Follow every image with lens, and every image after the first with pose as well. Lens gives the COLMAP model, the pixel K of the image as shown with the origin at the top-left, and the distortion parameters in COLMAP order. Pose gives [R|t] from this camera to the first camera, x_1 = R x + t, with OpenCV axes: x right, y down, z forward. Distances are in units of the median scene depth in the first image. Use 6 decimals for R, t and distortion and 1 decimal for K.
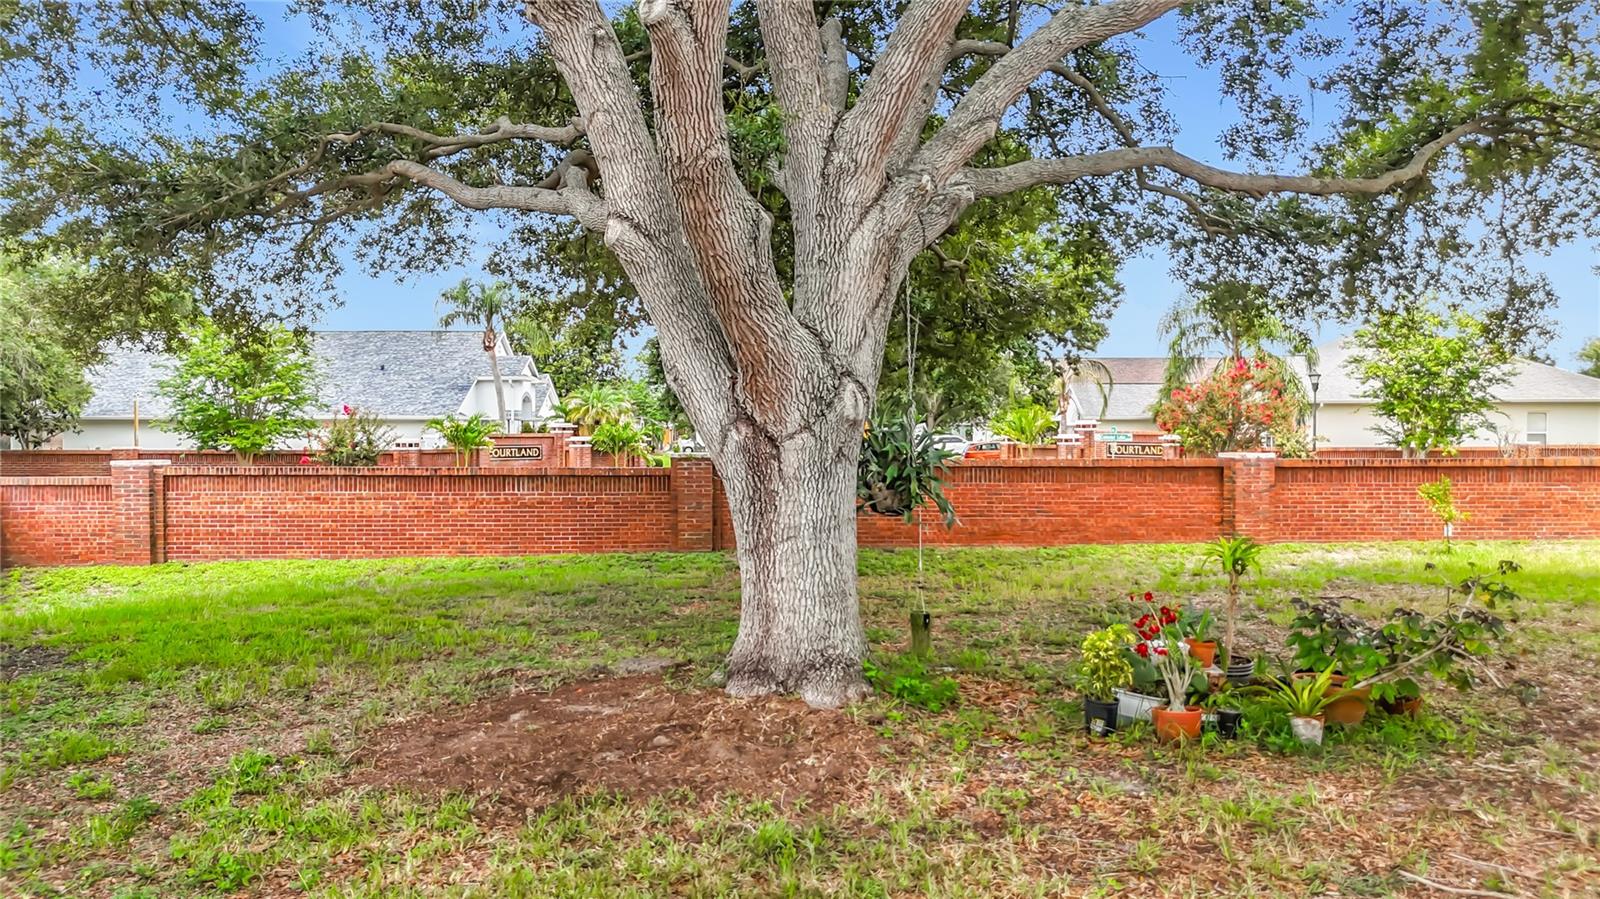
lens RADIAL K [[1171.7, 0, 800.0], [0, 1171.7, 449.5], [0, 0, 1]] dist [0.055162, -0.057034]
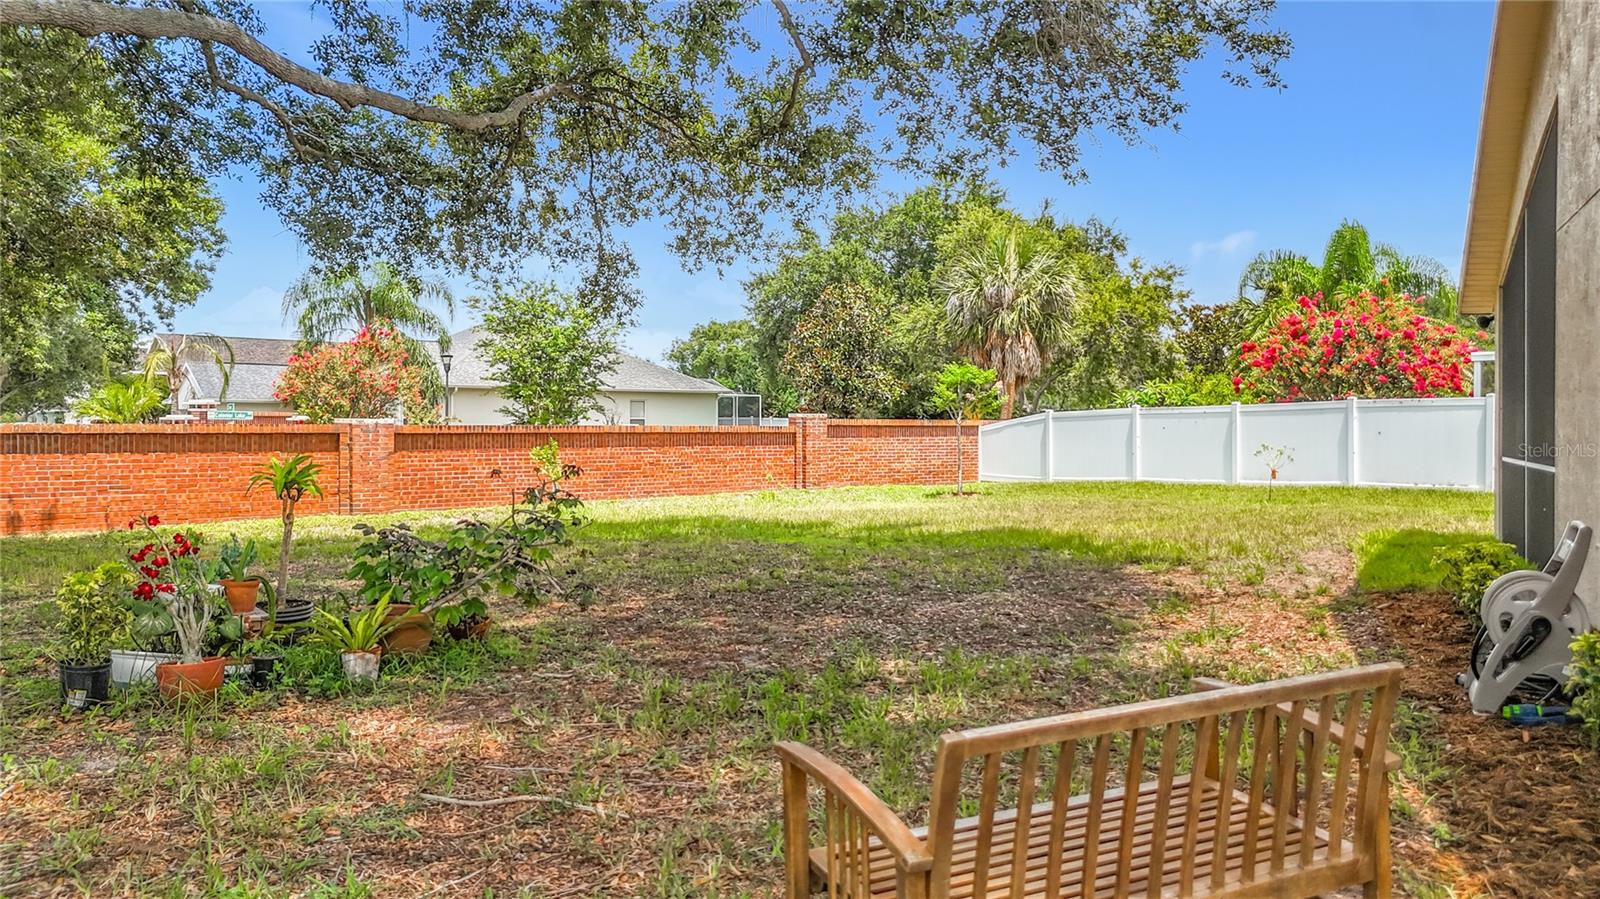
lens RADIAL K [[1171.7, 0, 800.0], [0, 1171.7, 449.5], [0, 0, 1]] dist [0.055162, -0.057034]
pose [[0.774361, -0.005729, 0.632718, 0.067915], [0.008863, 0.999959, -0.001793, 0.042361], [-0.632682, 0.006996, 0.774380, 0.069157]]
